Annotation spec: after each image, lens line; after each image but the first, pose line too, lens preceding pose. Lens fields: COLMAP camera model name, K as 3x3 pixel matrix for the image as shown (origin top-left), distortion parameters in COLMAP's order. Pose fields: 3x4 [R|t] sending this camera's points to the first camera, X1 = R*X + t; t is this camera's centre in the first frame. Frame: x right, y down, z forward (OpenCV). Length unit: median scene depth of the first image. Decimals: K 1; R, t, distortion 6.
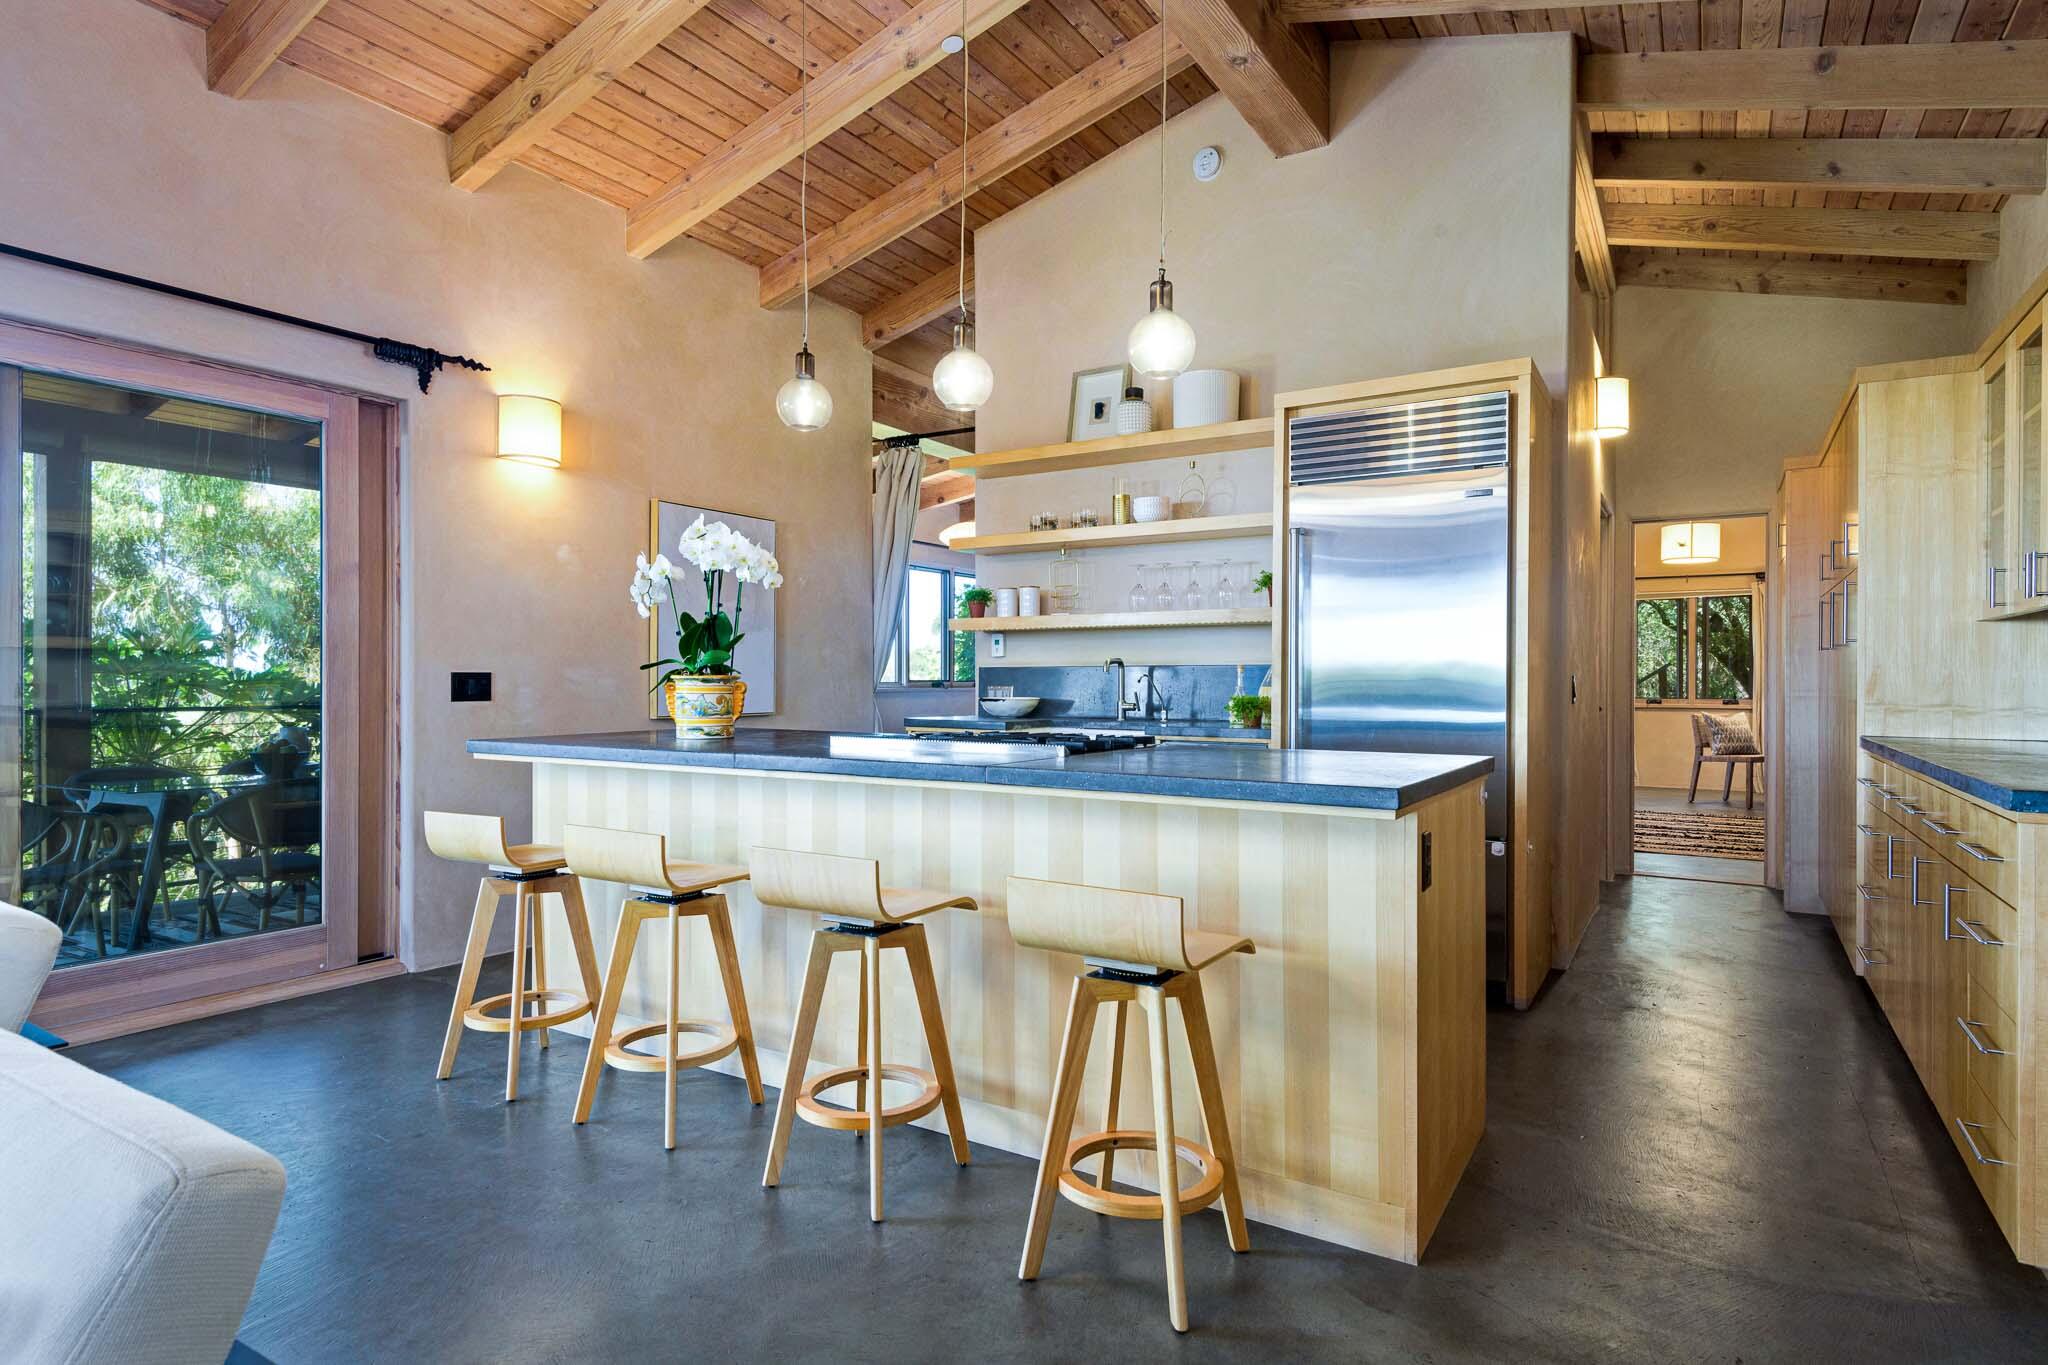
lens RADIAL K [[1101.6, 0, 1024.0], [0, 1101.6, 682.5], [0, 0, 1]] dist [-0.000640, -0.000084]
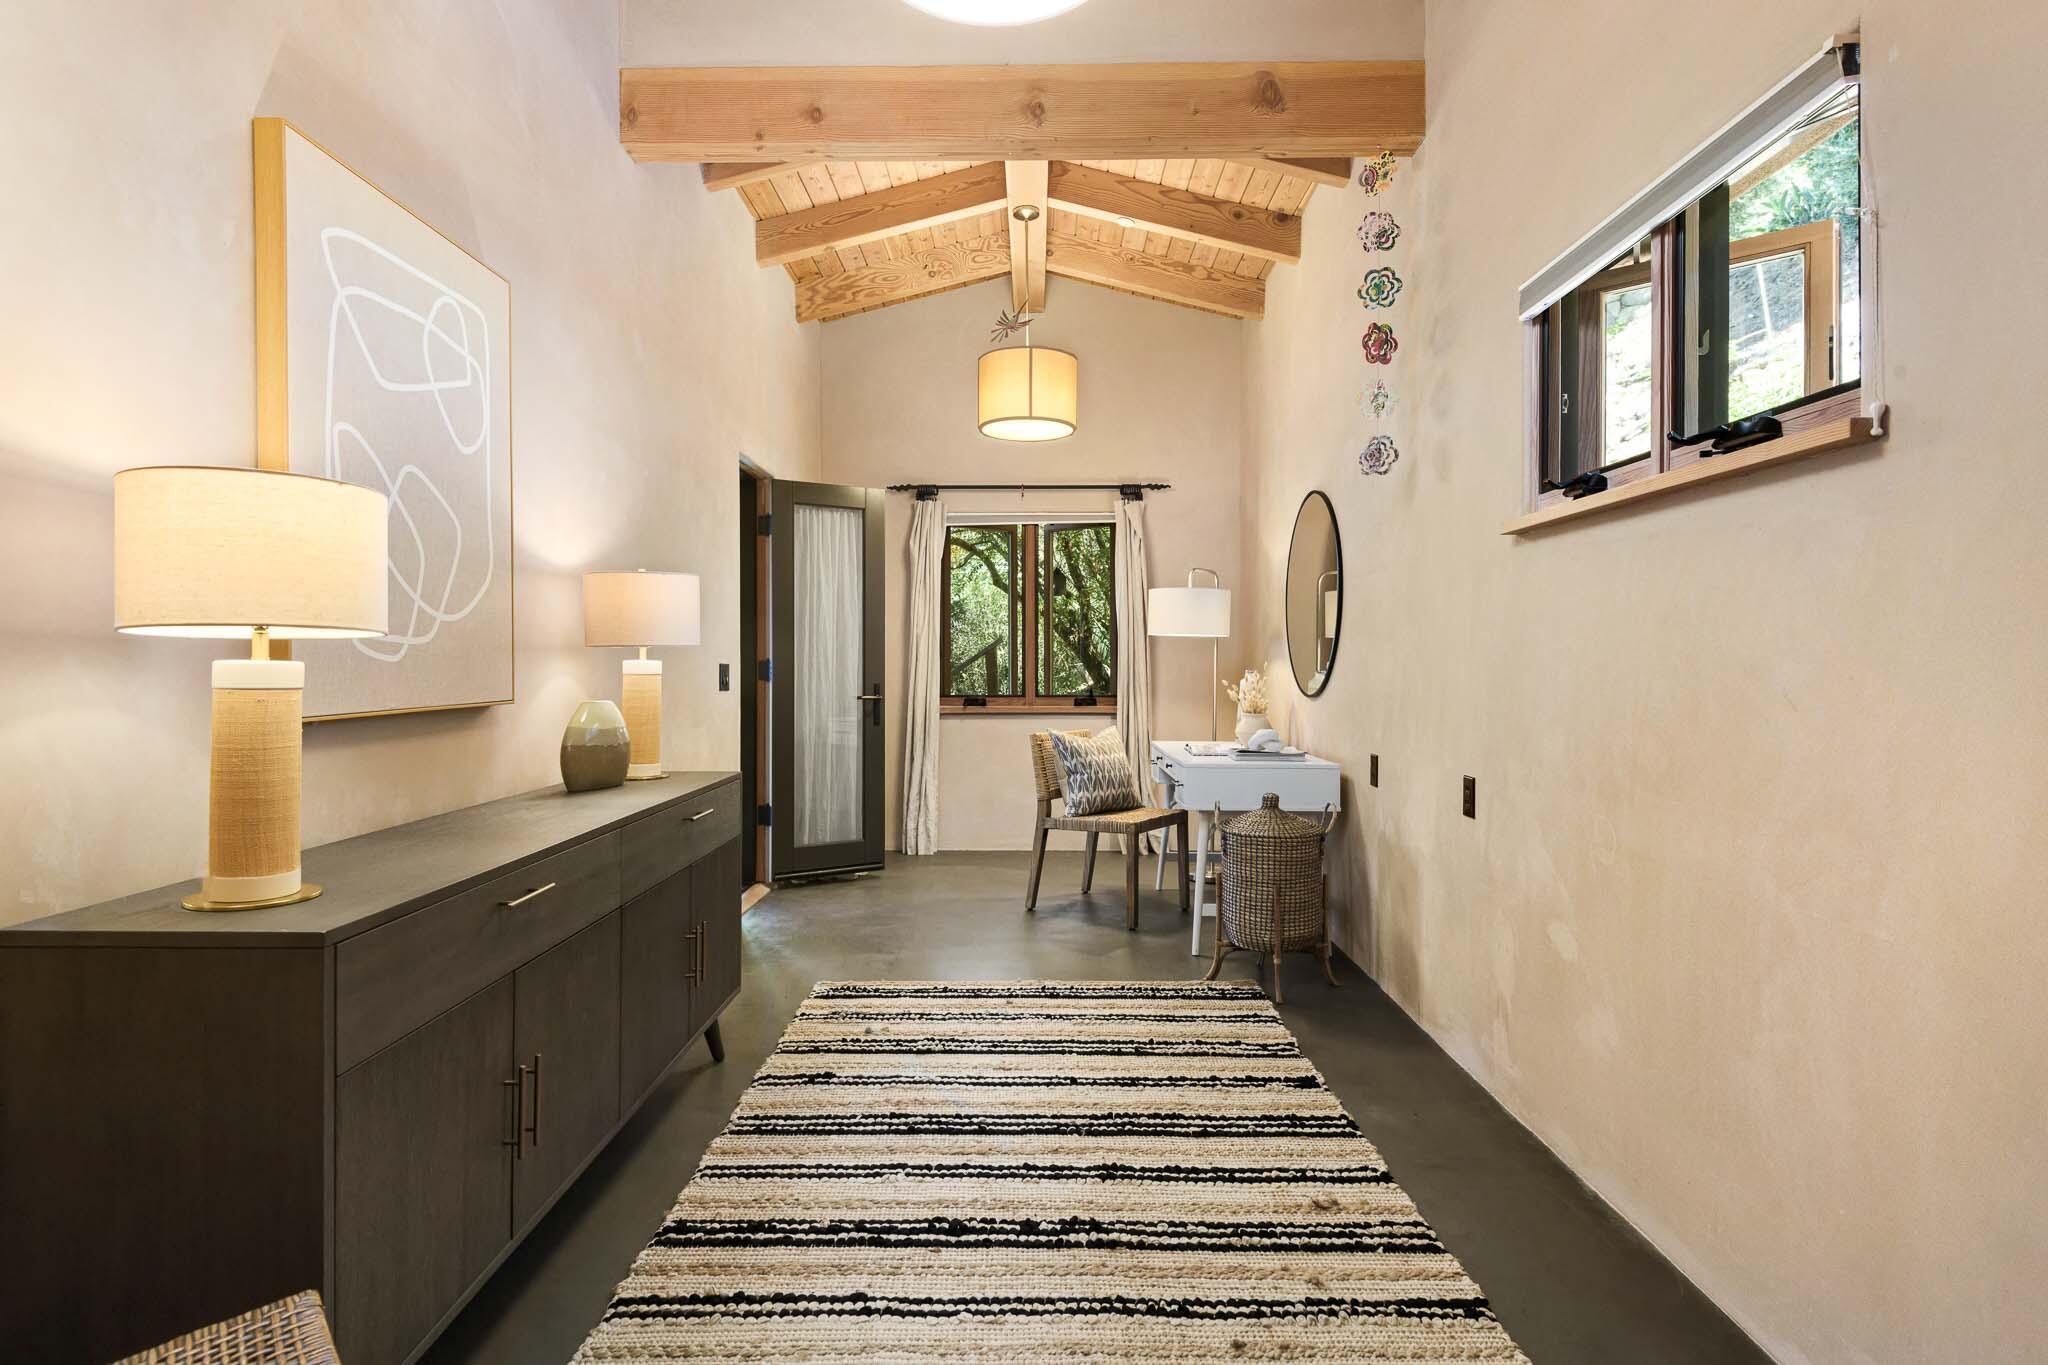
lens RADIAL K [[1101.6, 0, 1024.0], [0, 1101.6, 682.5], [0, 0, 1]] dist [-0.000640, -0.000084]
pose [[0.855565, -0.009770, 0.517604, 0.334035], [0.003021, 0.999899, 0.013879, -0.001914], [-0.517687, -0.010311, 0.855508, 0.556493]]
